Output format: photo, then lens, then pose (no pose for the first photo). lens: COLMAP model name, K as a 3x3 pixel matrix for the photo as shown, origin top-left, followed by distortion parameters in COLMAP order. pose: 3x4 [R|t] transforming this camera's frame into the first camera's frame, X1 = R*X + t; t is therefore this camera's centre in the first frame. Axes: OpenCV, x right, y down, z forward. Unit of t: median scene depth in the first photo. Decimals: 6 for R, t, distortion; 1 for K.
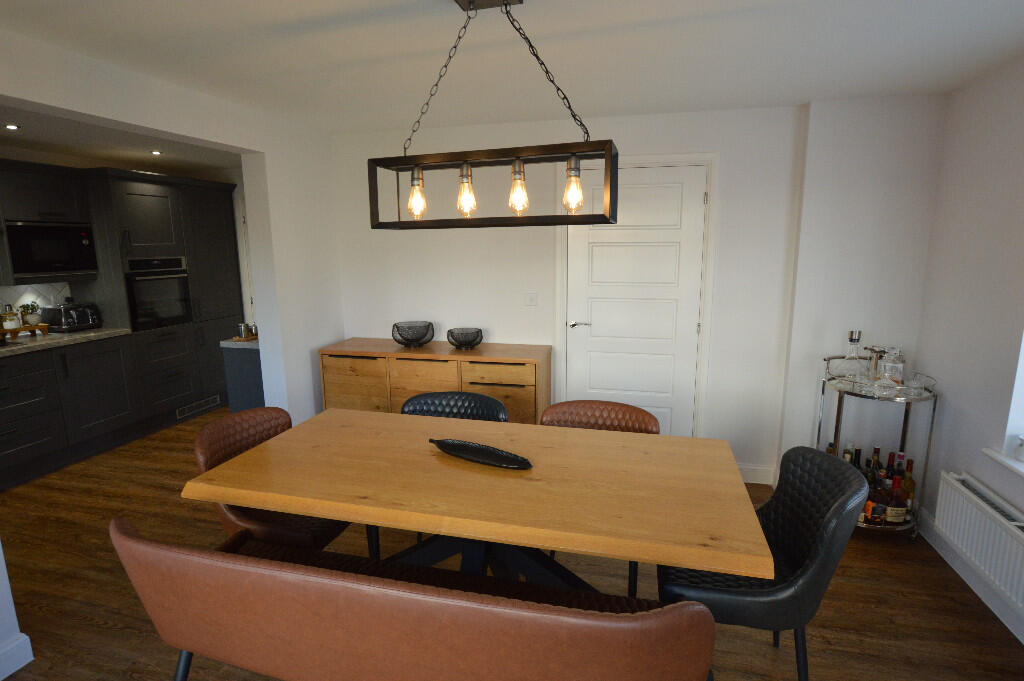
lens RADIAL K [[536.3, 0, 520.0], [0, 536.3, 337.0], [0, 0, 1]] dist [-0.015679, 0.001330]
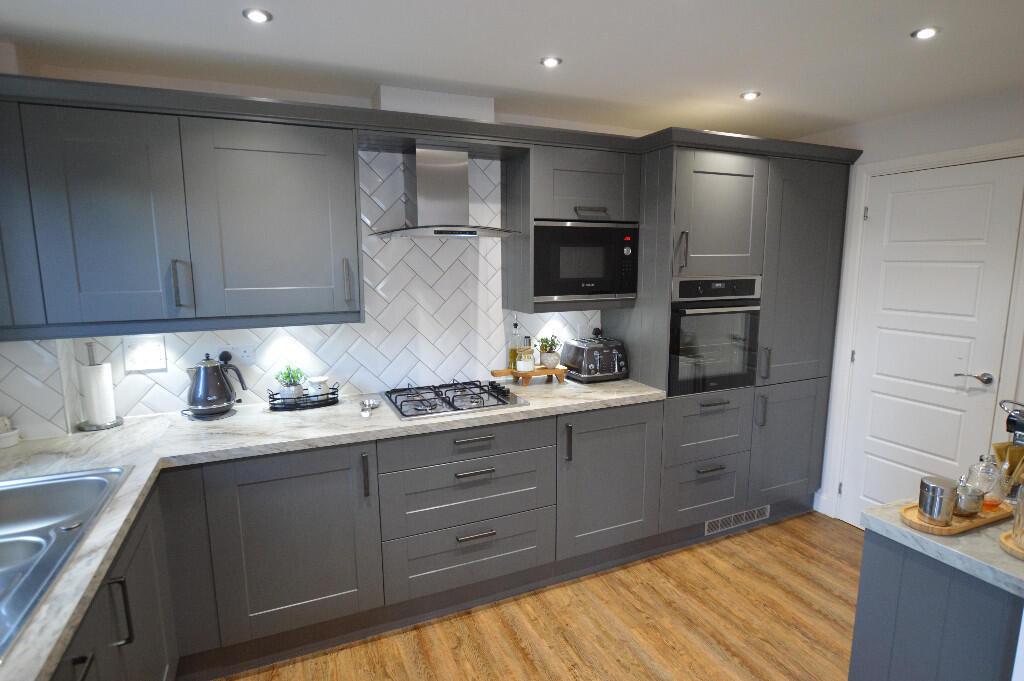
lens RADIAL K [[536.3, 0, 520.0], [0, 536.3, 337.0], [0, 0, 1]] dist [-0.015679, 0.001330]
pose [[0.613888, 0.143195, -0.776297, -0.366028], [-0.143069, 0.987306, 0.068980, -0.098497], [0.776320, 0.068718, 0.626582, 0.481350]]
